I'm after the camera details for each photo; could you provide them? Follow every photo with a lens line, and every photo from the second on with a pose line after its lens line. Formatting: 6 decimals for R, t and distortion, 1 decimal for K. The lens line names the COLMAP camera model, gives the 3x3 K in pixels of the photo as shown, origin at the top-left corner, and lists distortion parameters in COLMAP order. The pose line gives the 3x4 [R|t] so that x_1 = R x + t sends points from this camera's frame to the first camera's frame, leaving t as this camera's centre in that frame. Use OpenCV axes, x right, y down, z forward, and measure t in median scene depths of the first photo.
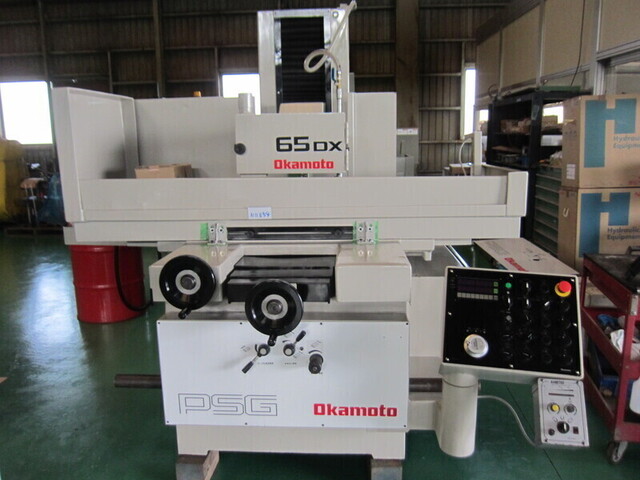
lens RADIAL K [[523.4, 0, 320.0], [0, 523.4, 240.0], [0, 0, 1]] dist [-0.068587, 0.010484]
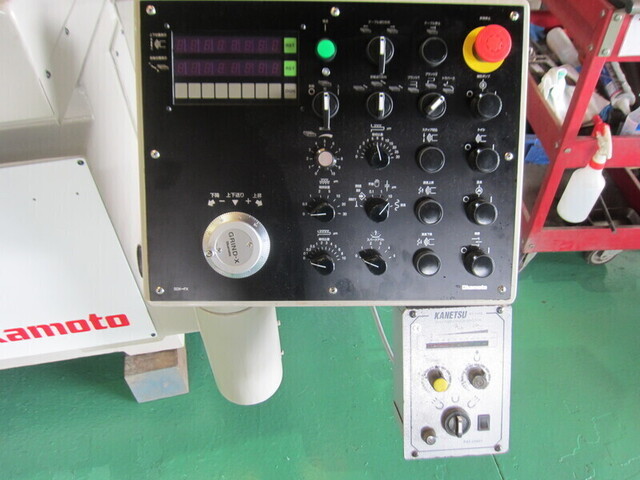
lens RADIAL K [[523.4, 0, 320.0], [0, 523.4, 240.0], [0, 0, 1]] dist [-0.068587, 0.010484]
pose [[0.972004, -0.167418, 0.164863, 0.259919], [0.045825, 0.823247, 0.565830, 0.003386], [-0.230454, -0.542434, 0.807871, 0.614377]]
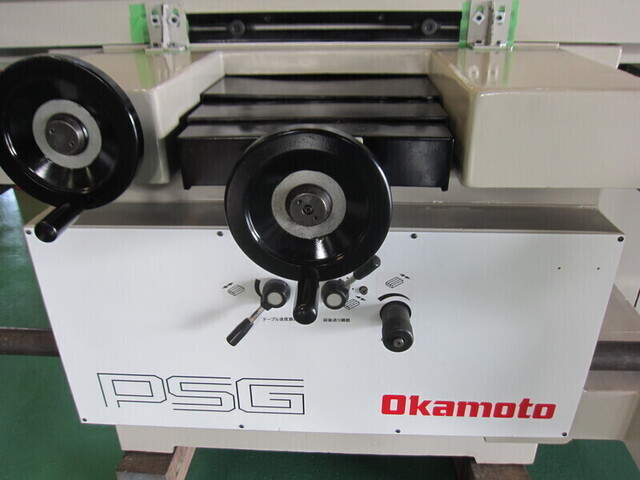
lens RADIAL K [[523.4, 0, 320.0], [0, 523.4, 240.0], [0, 0, 1]] dist [-0.068587, 0.010484]
pose [[0.999965, 0.002898, 0.007906, -0.074779], [-0.004991, 0.960182, 0.279330, 0.047725], [-0.006782, -0.279360, 0.960162, 0.597185]]
